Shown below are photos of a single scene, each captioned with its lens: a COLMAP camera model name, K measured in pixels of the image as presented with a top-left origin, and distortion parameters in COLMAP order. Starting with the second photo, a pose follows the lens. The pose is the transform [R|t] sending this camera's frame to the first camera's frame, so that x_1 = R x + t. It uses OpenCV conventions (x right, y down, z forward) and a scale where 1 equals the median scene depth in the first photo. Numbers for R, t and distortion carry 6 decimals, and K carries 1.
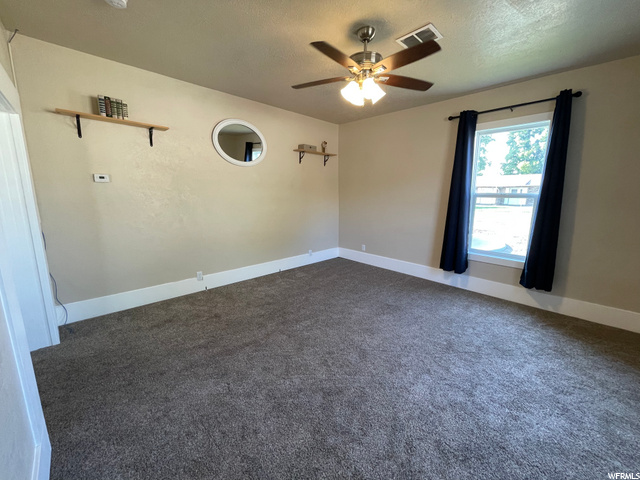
lens RADIAL K [[260.1, 0, 318.3], [0, 260.1, 238.3], [0, 0, 1]] dist [0.001765, 0.000077]
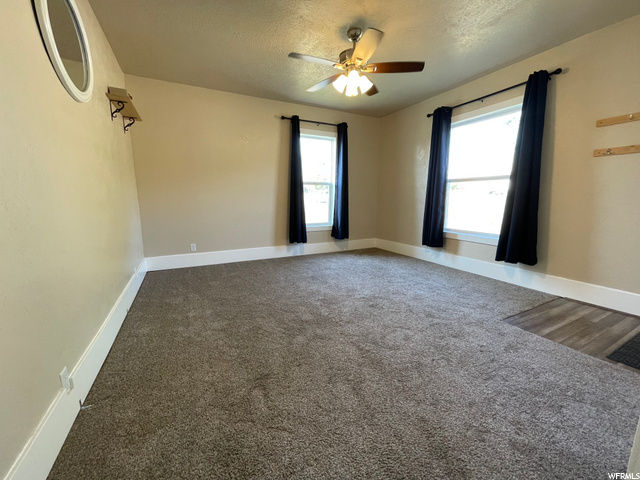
lens RADIAL K [[260.1, 0, 318.3], [0, 260.1, 238.3], [0, 0, 1]] dist [0.001765, 0.000077]
pose [[0.290466, -0.164947, 0.942561, -0.751124], [0.172612, 0.977904, 0.117938, -0.032424], [-0.941188, 0.128440, 0.312520, 0.607560]]
